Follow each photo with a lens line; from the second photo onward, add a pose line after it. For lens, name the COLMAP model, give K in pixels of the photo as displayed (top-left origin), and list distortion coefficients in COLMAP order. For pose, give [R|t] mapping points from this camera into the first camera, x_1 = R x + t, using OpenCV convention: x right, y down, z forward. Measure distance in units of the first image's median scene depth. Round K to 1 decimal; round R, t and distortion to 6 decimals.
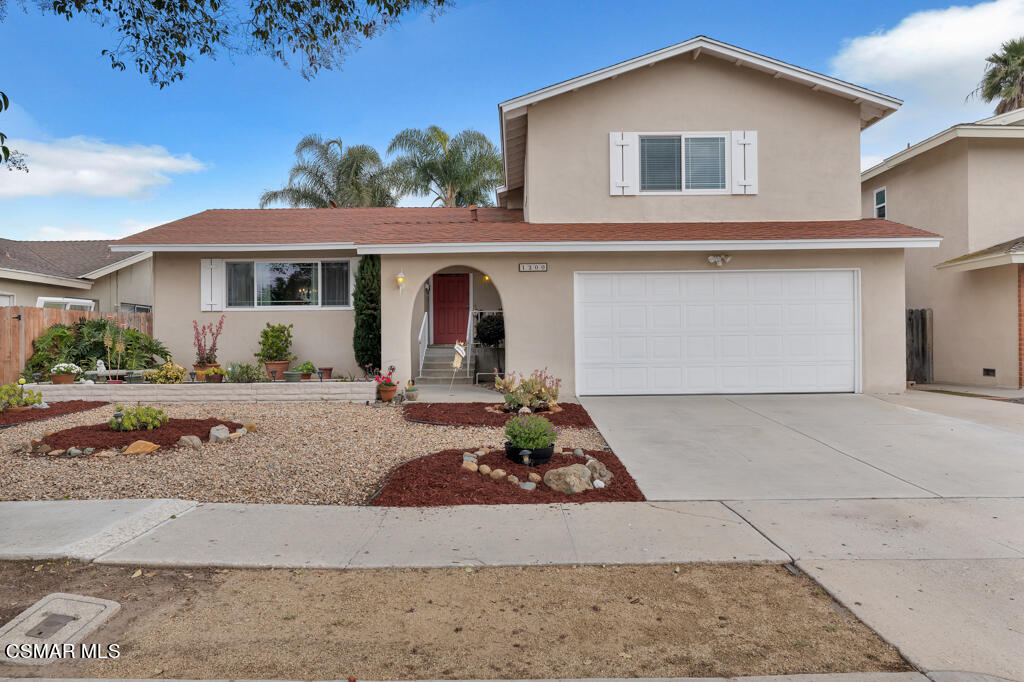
lens RADIAL K [[697.5, 0, 509.2], [0, 697.5, 338.5], [0, 0, 1]] dist [-0.026022, 0.009532]
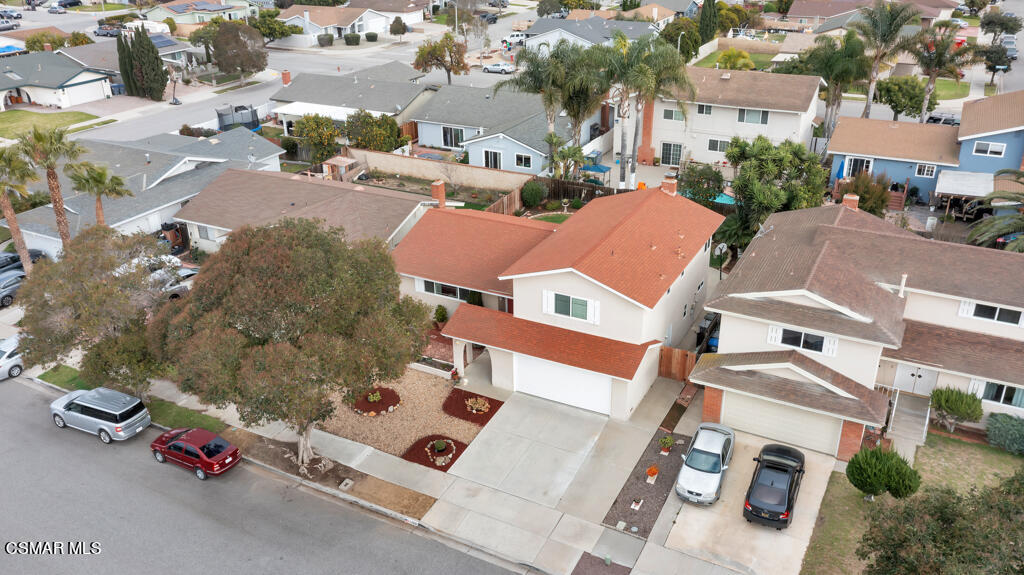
lens RADIAL K [[819.5, 0, 514.3], [0, 819.5, 286.6], [0, 0, 1]] dist [-0.002587, 0.021479]
pose [[0.889131, 0.191078, -0.415855, 1.293760], [0.011952, 0.898664, 0.438476, -1.625538], [0.457497, -0.394833, 0.796746, -1.358860]]
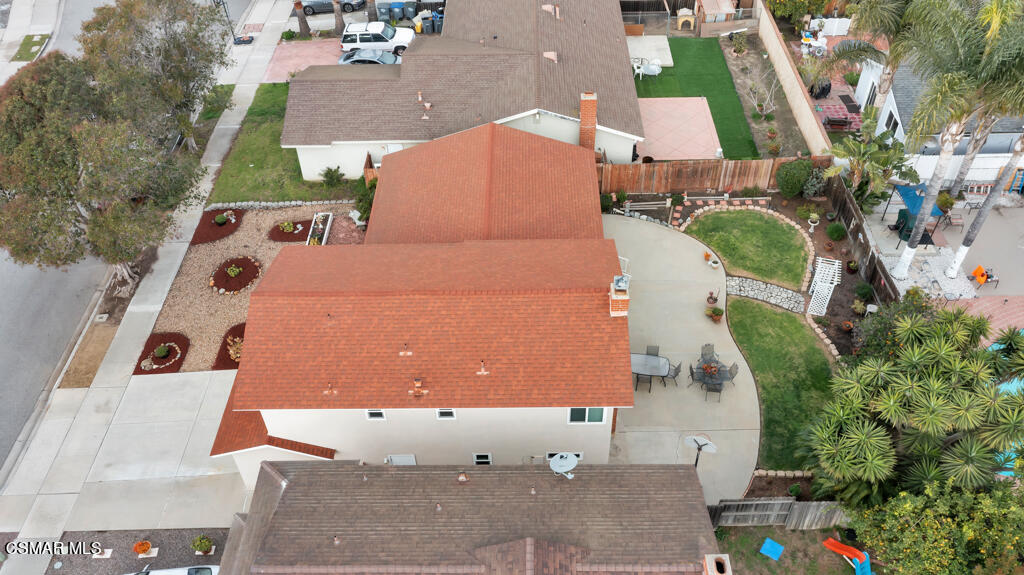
lens RADIAL K [[819.5, 0, 505.5], [0, 819.5, 288.0], [0, 0, 1]] dist [-0.002587, 0.021479]
pose [[-0.006586, 0.701445, -0.712693, 1.756969], [0.034604, 0.712441, 0.700878, -1.894705], [0.999379, -0.020046, -0.028965, 1.723081]]
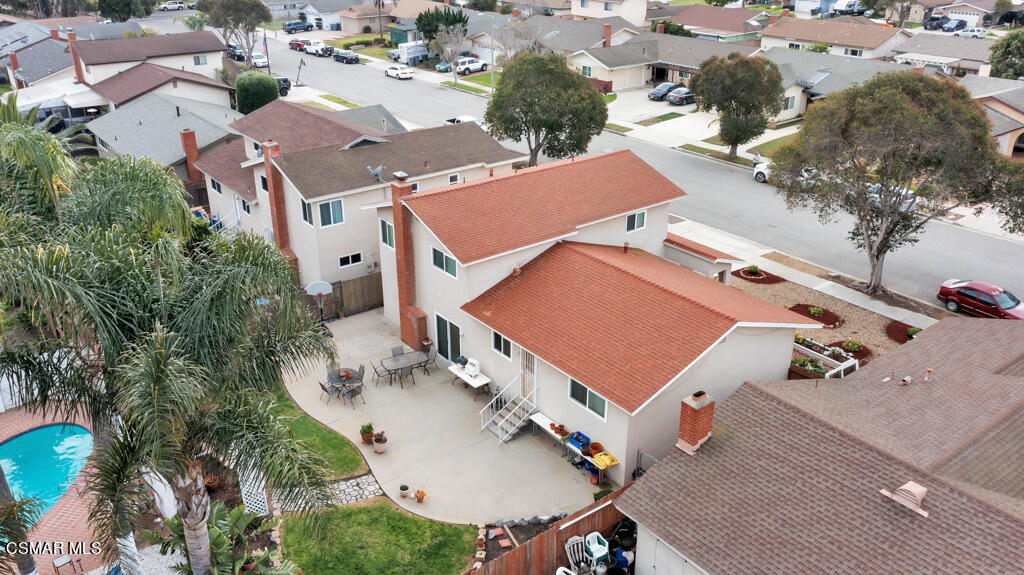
lens RADIAL K [[819.5, 0, 513.0], [0, 819.5, 281.4], [0, 0, 1]] dist [-0.002587, 0.021479]
pose [[-0.617267, -0.315560, 0.720696, -1.774688], [0.000529, 0.915871, 0.401472, -1.204062], [-0.786753, 0.248197, -0.565170, 3.162860]]
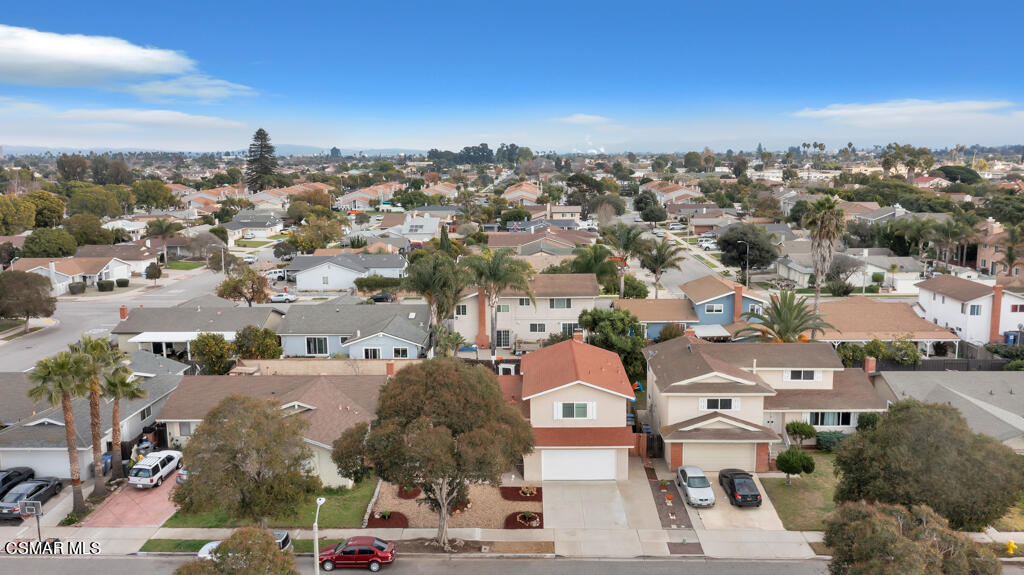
lens RADIAL K [[819.5, 0, 516.1], [0, 819.5, 280.0], [0, 0, 1]] dist [-0.002587, 0.021479]
pose [[0.999868, -0.000105, -0.016232, 0.023880], [0.002636, 0.987757, 0.155981, -1.619839], [0.016017, -0.156003, 0.987627, -3.113722]]
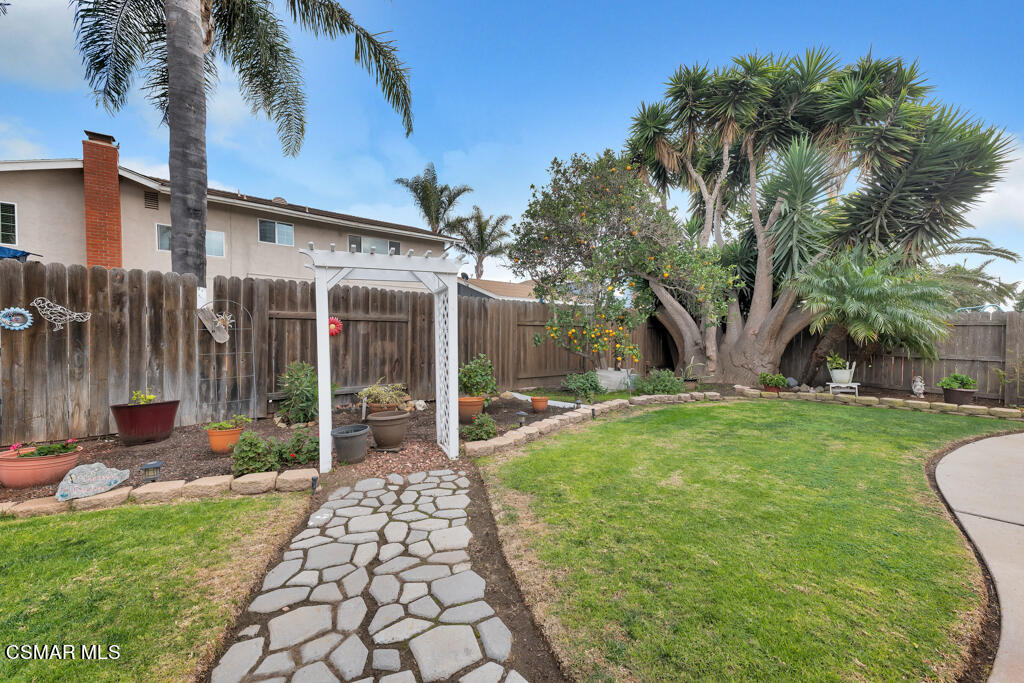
lens RADIAL K [[410.3, 0, 510.9], [0, 410.3, 339.3], [0, 0, 1]] dist [0.032578, 0.000098]
pose [[0.773567, 0.002544, 0.633709, -0.274195], [-0.005929, 0.999977, 0.003223, -0.017100], [-0.633686, -0.006250, 0.773565, 2.356296]]
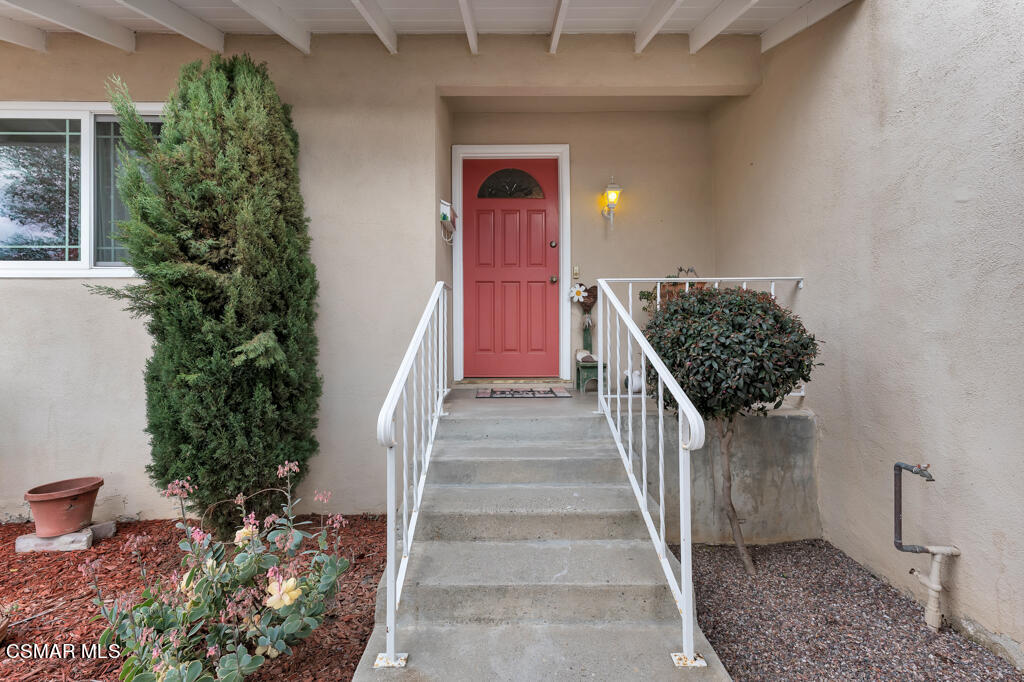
lens RADIAL K [[443.0, 0, 512.2], [0, 443.0, 332.0], [0, 0, 1]] dist [0.025927, -0.000316]
pose [[0.999773, 0.002769, 0.021132, -0.116805], [-0.002734, 0.999995, -0.001691, -0.021718], [-0.021137, 0.001633, 0.999775, 1.015988]]
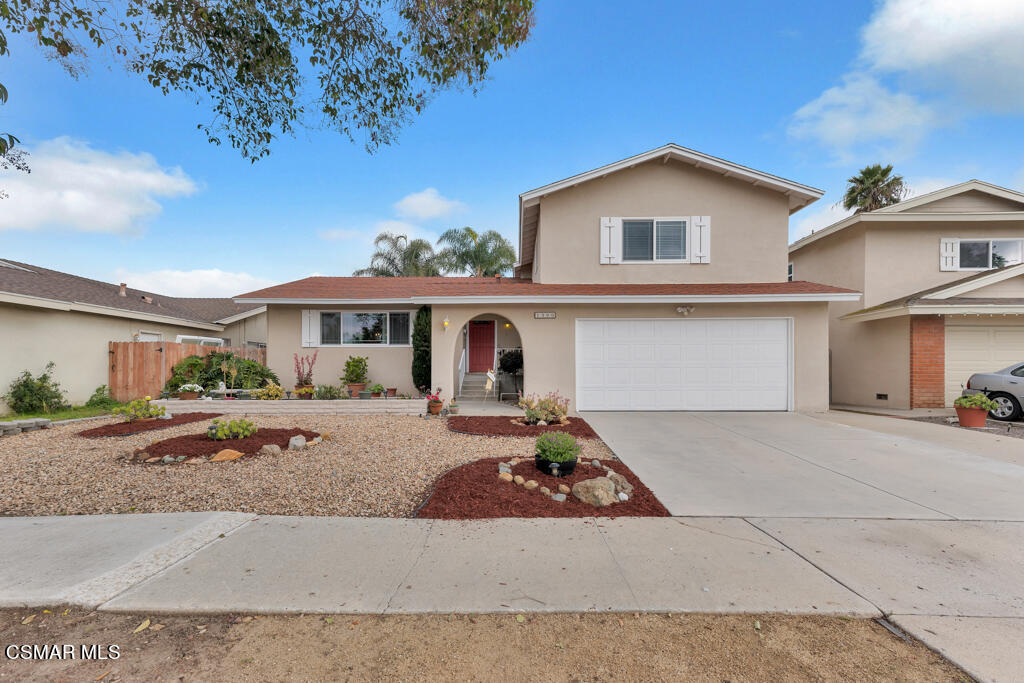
lens RADIAL K [[443.0, 0, 513.1], [0, 443.0, 370.0], [0, 0, 1]] dist [0.025927, -0.000316]
pose [[0.999963, 0.008136, -0.002851, -0.022305], [-0.008136, 0.999967, -0.000095, 0.003630], [0.002851, 0.000118, 0.999996, 0.137234]]
